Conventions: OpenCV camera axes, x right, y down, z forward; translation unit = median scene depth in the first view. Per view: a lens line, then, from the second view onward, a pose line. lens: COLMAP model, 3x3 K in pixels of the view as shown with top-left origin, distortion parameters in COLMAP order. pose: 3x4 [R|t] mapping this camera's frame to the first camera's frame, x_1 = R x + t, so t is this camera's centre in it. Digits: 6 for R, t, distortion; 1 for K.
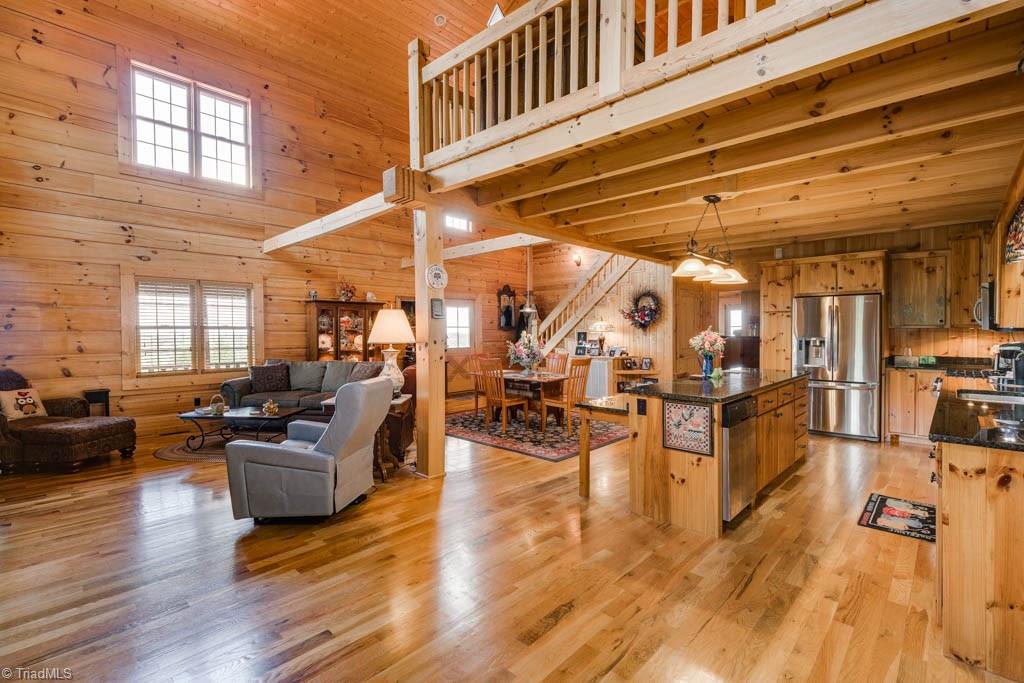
lens RADIAL K [[459.7, 0, 513.1], [0, 459.7, 338.3], [0, 0, 1]] dist [0.004047, -0.001376]
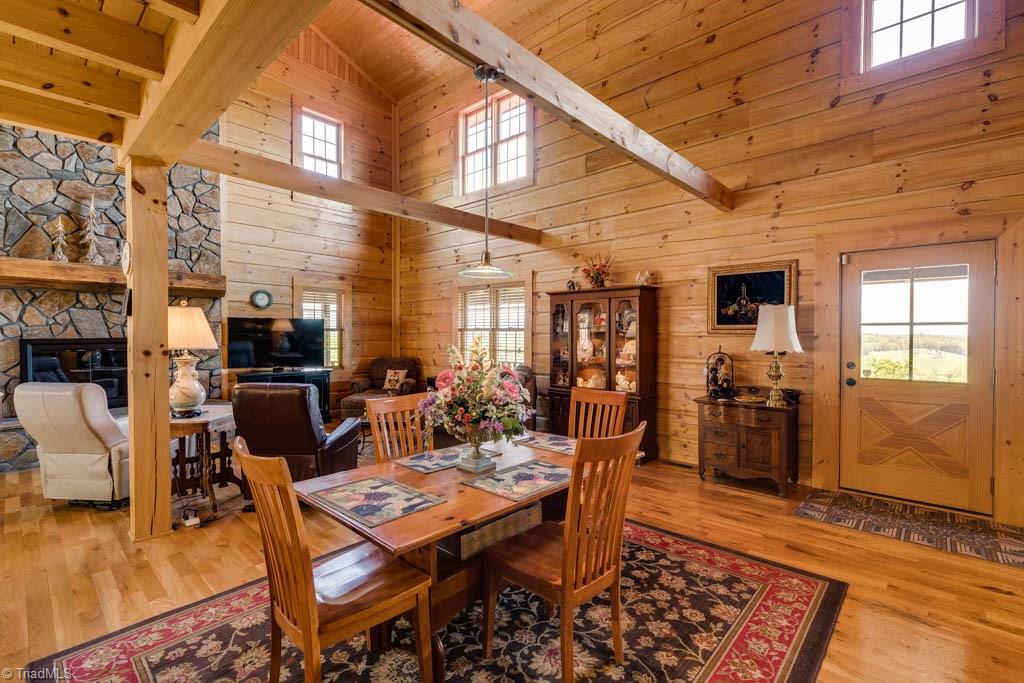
lens RADIAL K [[459.7, 0, 515.2], [0, 459.7, 335.6], [0, 0, 1]] dist [0.004047, -0.001376]
pose [[0.023021, 0.009215, -0.999693, 0.401184], [-0.016738, 0.999821, 0.008831, -0.022017], [0.999595, 0.016529, 0.023171, 1.125794]]
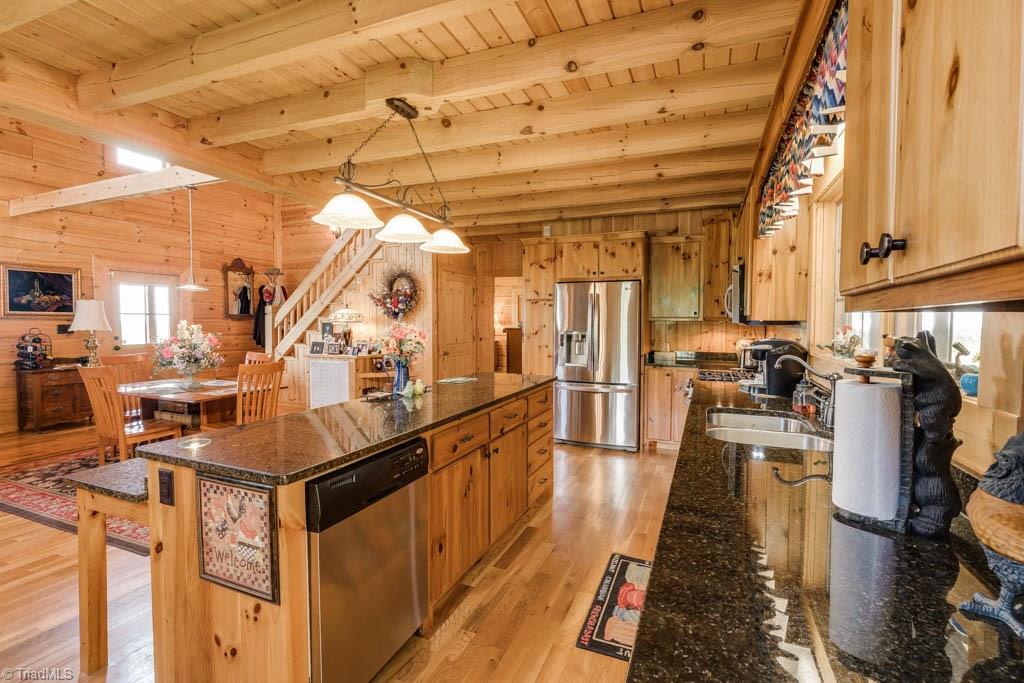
lens RADIAL K [[459.7, 0, 518.5], [0, 459.7, 337.6], [0, 0, 1]] dist [0.004047, -0.001376]
pose [[0.930825, -0.004353, 0.365438, 0.247461], [-0.002057, 0.999851, 0.017150, -0.003923], [-0.365458, -0.016715, 0.930678, 0.256072]]
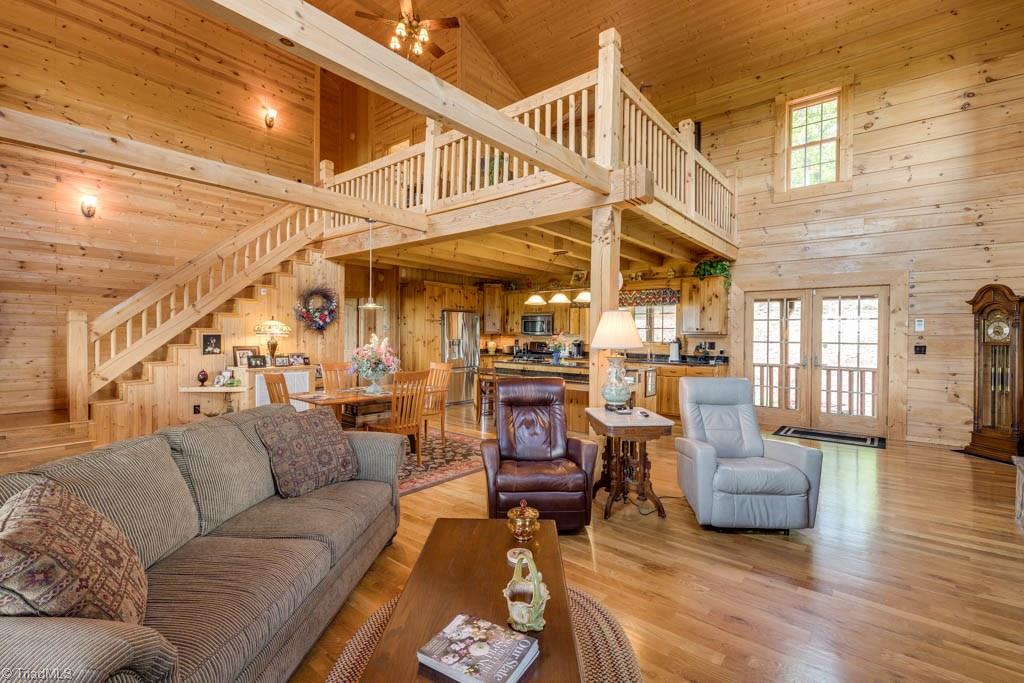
lens RADIAL K [[459.7, 0, 513.0], [0, 459.7, 341.2], [0, 0, 1]] dist [0.004047, -0.001376]
pose [[-0.073859, -0.014350, 0.997165, -0.817470], [0.009640, 0.999839, 0.015103, -0.015300], [-0.997222, 0.010729, -0.073709, 0.913588]]
